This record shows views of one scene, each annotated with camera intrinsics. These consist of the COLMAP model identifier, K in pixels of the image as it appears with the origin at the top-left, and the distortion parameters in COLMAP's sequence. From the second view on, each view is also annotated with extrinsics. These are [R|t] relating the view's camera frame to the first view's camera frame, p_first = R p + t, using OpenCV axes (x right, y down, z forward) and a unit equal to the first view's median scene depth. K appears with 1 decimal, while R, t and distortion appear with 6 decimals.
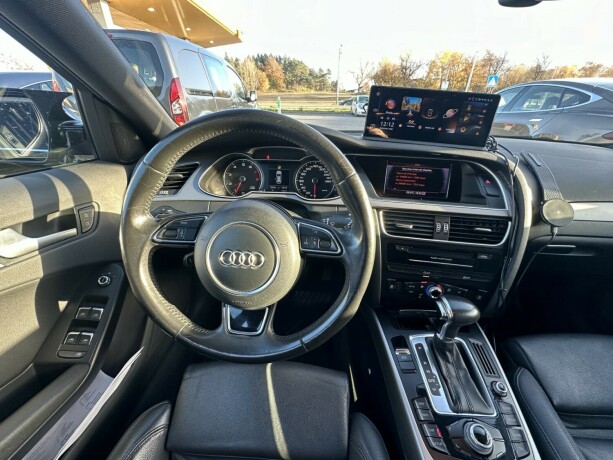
lens RADIAL K [[246.4, 0, 306.5], [0, 246.4, 230.0], [0, 0, 1]] dist [-0.001230, -0.000043]
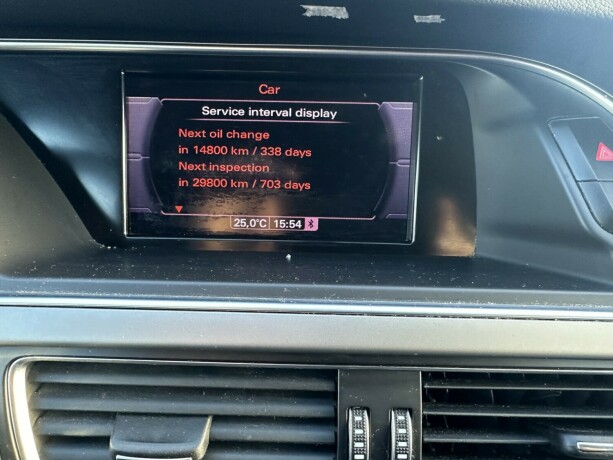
lens RADIAL K [[426.4, 0, 286.6], [0, 426.4, 263.8], [0, 0, 1]] dist [-0.011332, -0.003588]
pose [[0.987448, -0.078635, 0.136982, 0.448069], [0.077312, 0.996895, 0.014958, -0.135199], [-0.137733, -0.004180, 0.990461, 0.710282]]
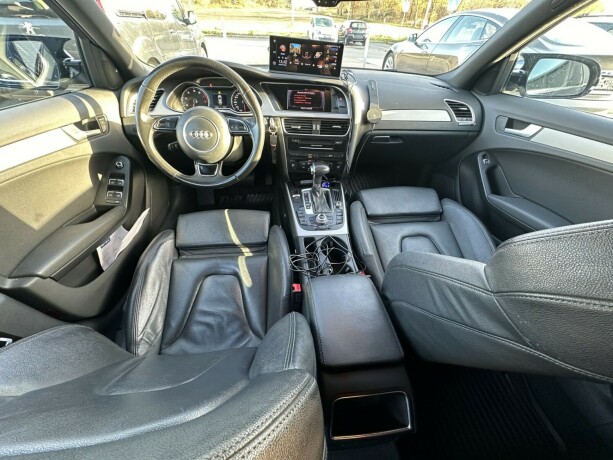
lens RADIAL K [[246.4, 0, 306.5], [0, 246.4, 230.0], [0, 0, 1]] dist [-0.001230, -0.000043]
pose [[0.988680, -0.080790, 0.126432, 0.190676], [0.051096, 0.973580, 0.222556, 0.308162], [-0.141072, -0.213576, 0.966687, -0.857552]]
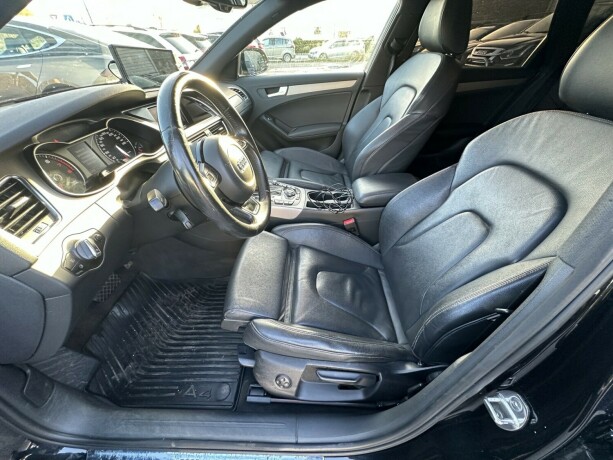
lens RADIAL K [[246.4, 0, 306.5], [0, 246.4, 230.0], [0, 0, 1]] dist [-0.001230, -0.000043]
pose [[-0.032774, -0.611670, 0.790434, -1.189935], [0.463578, 0.691339, 0.554207, -0.194800], [-0.885450, 0.384592, 0.260899, 0.221977]]
